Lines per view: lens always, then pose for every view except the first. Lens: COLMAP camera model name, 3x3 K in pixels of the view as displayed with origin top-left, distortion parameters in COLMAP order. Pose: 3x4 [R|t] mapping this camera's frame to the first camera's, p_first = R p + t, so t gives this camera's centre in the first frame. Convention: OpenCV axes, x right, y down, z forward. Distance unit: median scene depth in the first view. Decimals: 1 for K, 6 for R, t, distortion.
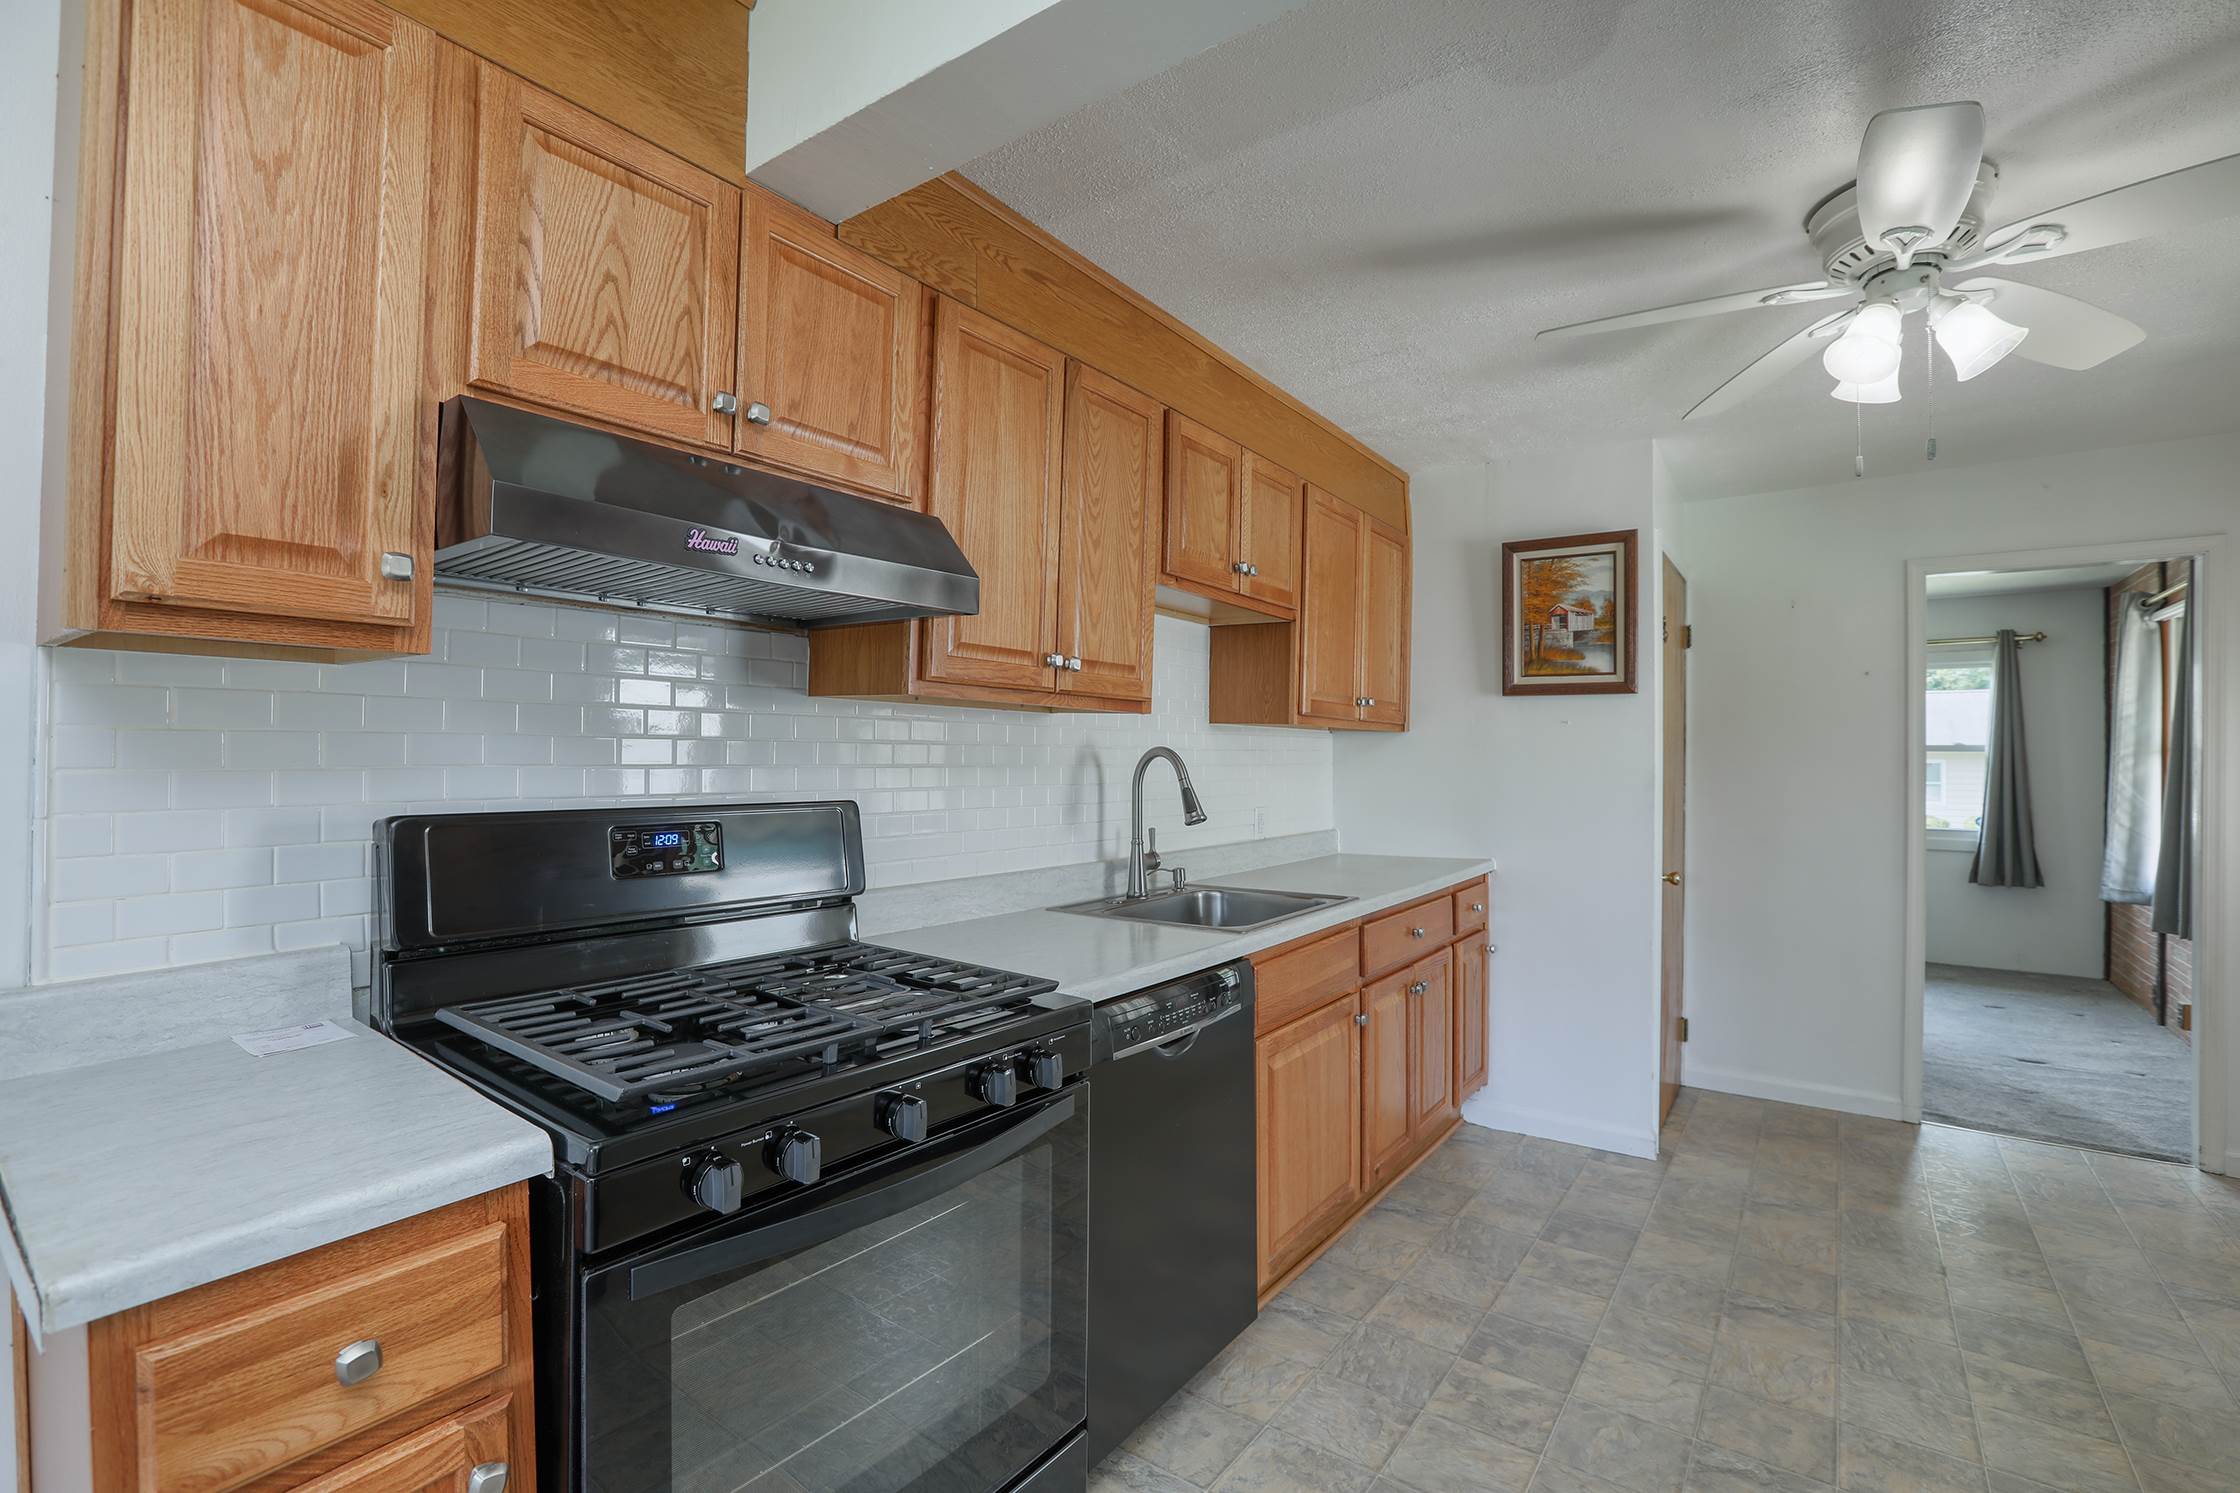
lens RADIAL K [[1007.7, 0, 1136.9], [0, 1007.7, 738.5], [0, 0, 1]] dist [-0.028121, 0.001824]
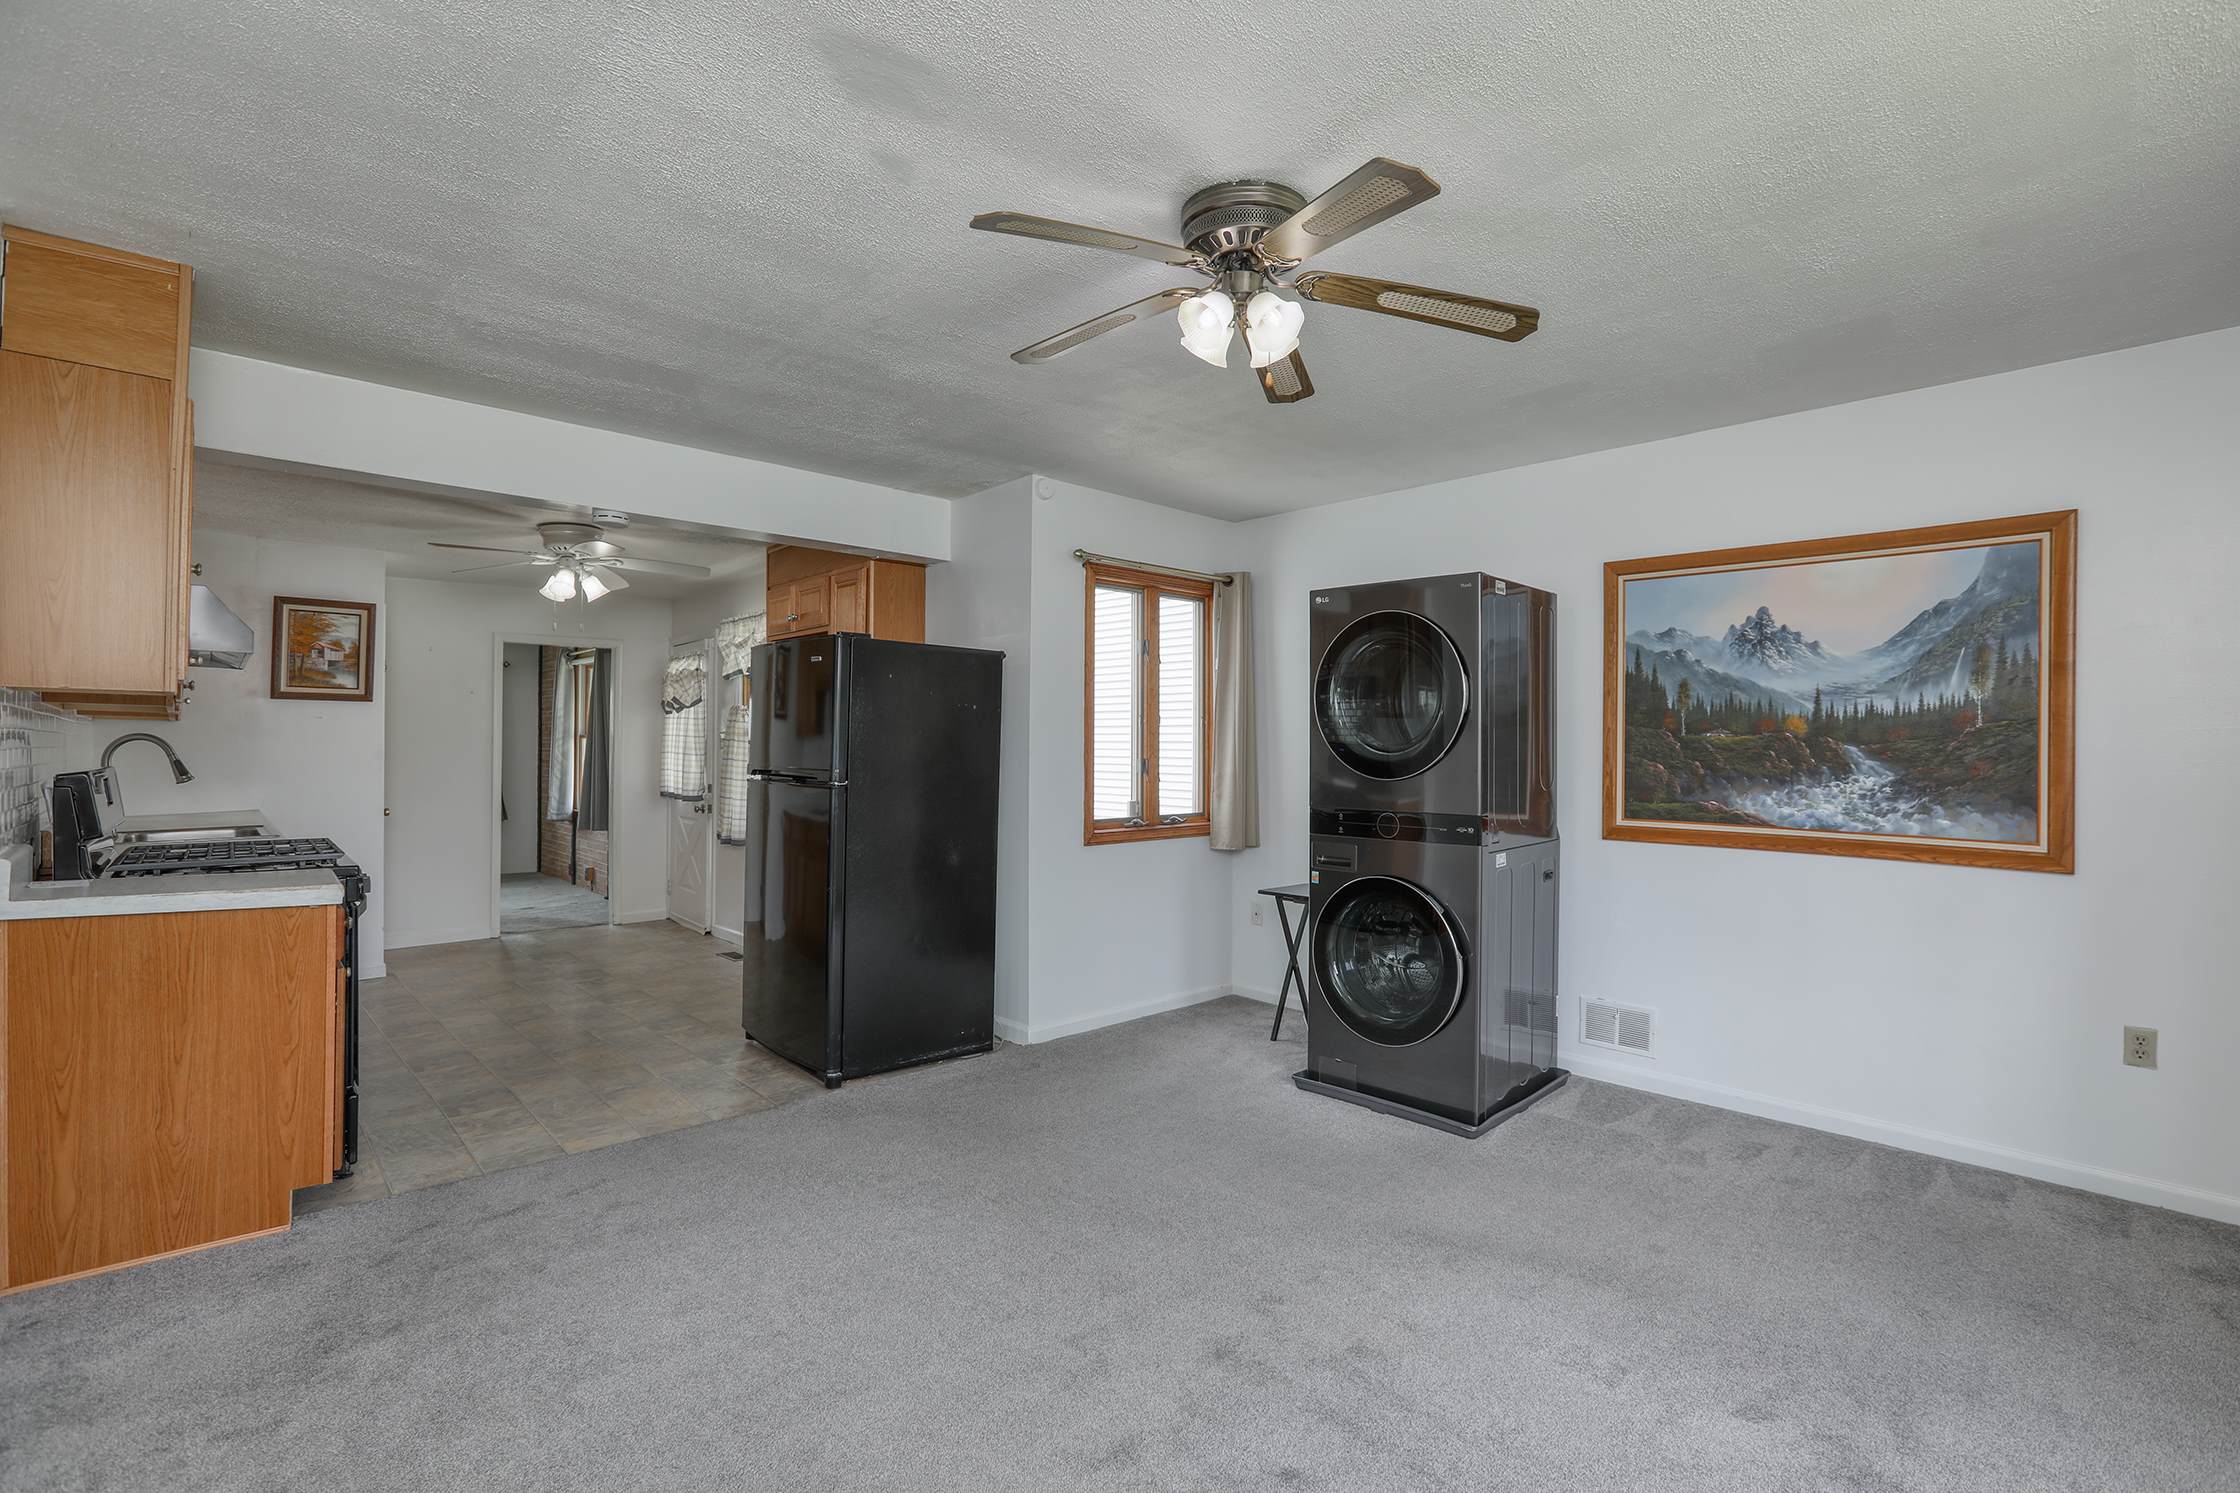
lens RADIAL K [[1007.7, 0, 1110.0], [0, 1007.7, 737.4], [0, 0, 1]] dist [-0.028121, 0.001824]
pose [[0.202270, 0.000245, 0.979330, -0.967217], [-0.015538, 0.999875, 0.002959, -0.010741], [-0.979206, -0.015815, 0.202249, -0.600516]]
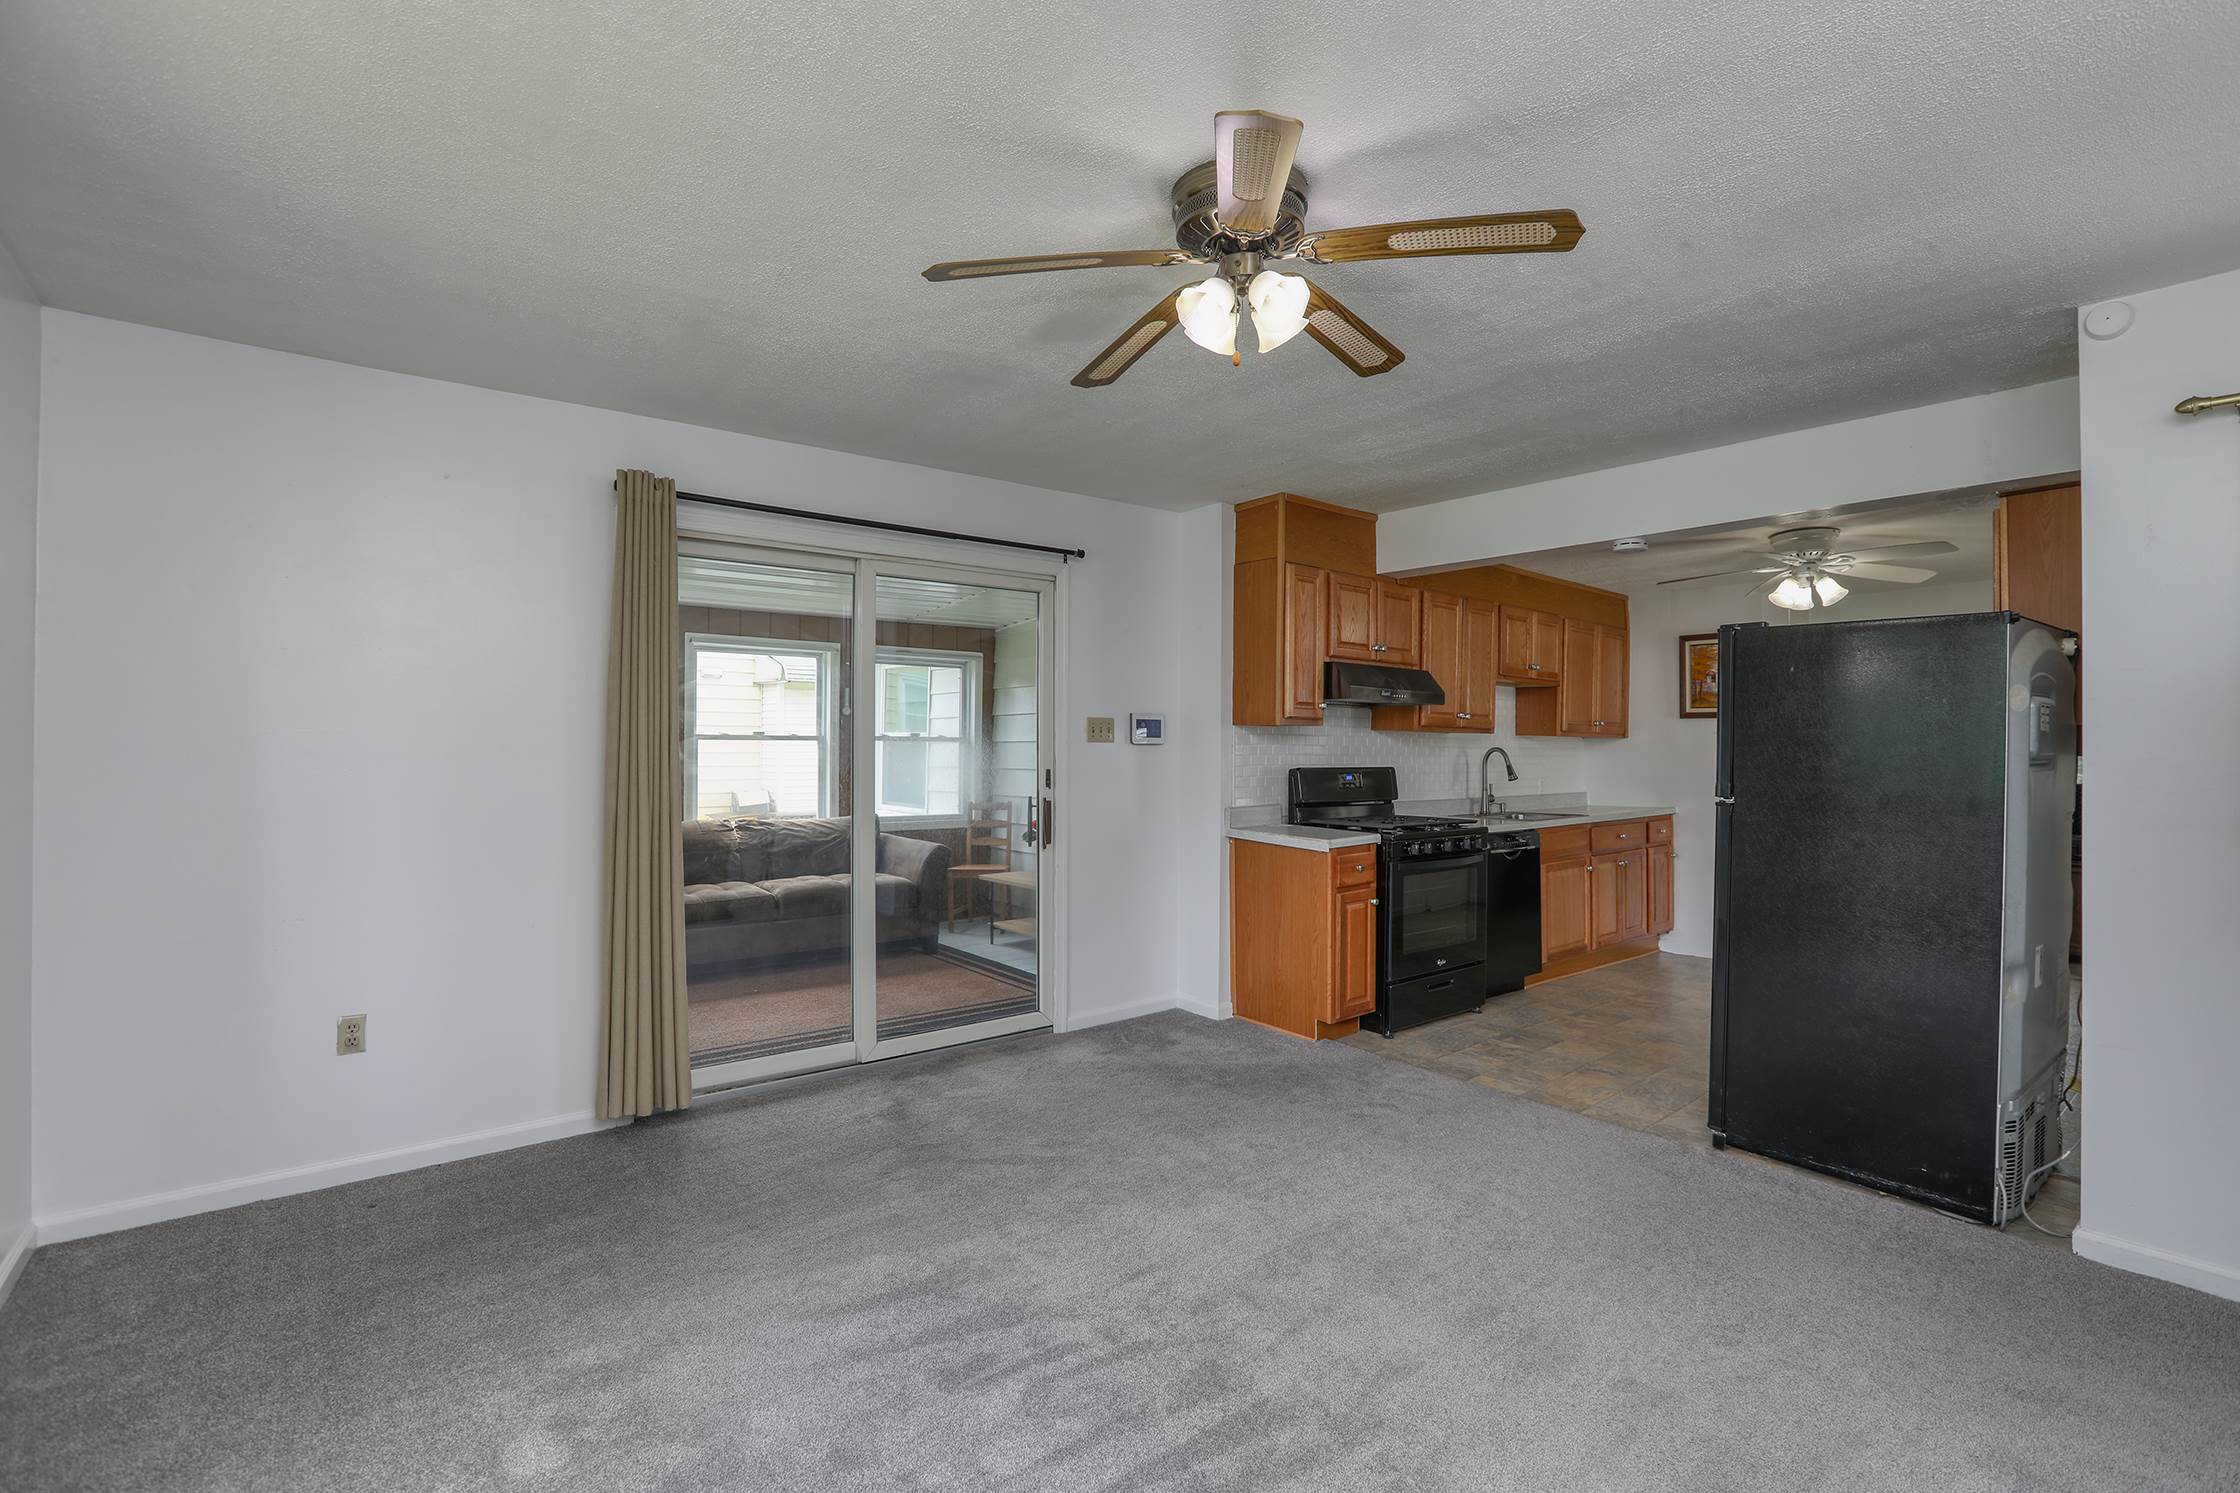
lens RADIAL K [[1007.7, 0, 1157.3], [0, 1007.7, 739.4], [0, 0, 1]] dist [-0.028121, 0.001824]
pose [[0.970742, -0.006085, -0.240049, -0.151424], [0.006491, 0.999979, 0.000898, -0.014468], [0.240038, -0.002430, 0.970760, -1.208107]]
